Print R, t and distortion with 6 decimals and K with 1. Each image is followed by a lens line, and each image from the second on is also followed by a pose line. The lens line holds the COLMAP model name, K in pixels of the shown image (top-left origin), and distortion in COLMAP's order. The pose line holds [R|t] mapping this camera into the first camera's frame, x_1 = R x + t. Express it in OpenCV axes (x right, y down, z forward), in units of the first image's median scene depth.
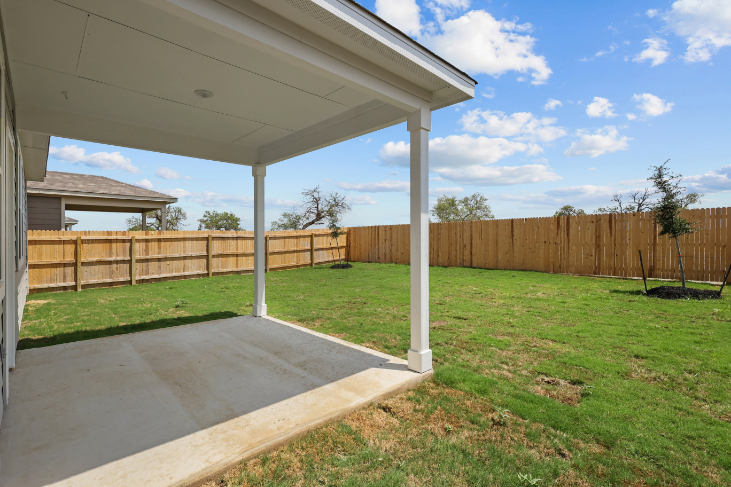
lens RADIAL K [[337.0, 0, 364.4], [0, 337.0, 240.8], [0, 0, 1]] dist [-0.006330, 0.002384]
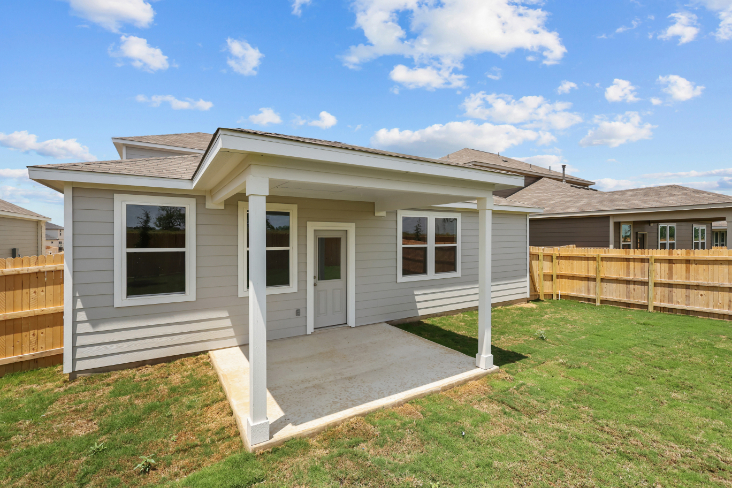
lens RADIAL K [[337.4, 0, 366.1], [0, 337.4, 242.1], [0, 0, 1]] dist [-0.006330, 0.002384]
pose [[-0.224121, 0.010998, -0.974499, 0.323705], [-0.010800, 0.999847, 0.013768, -0.050896], [0.974502, 0.013610, -0.223968, 0.456409]]
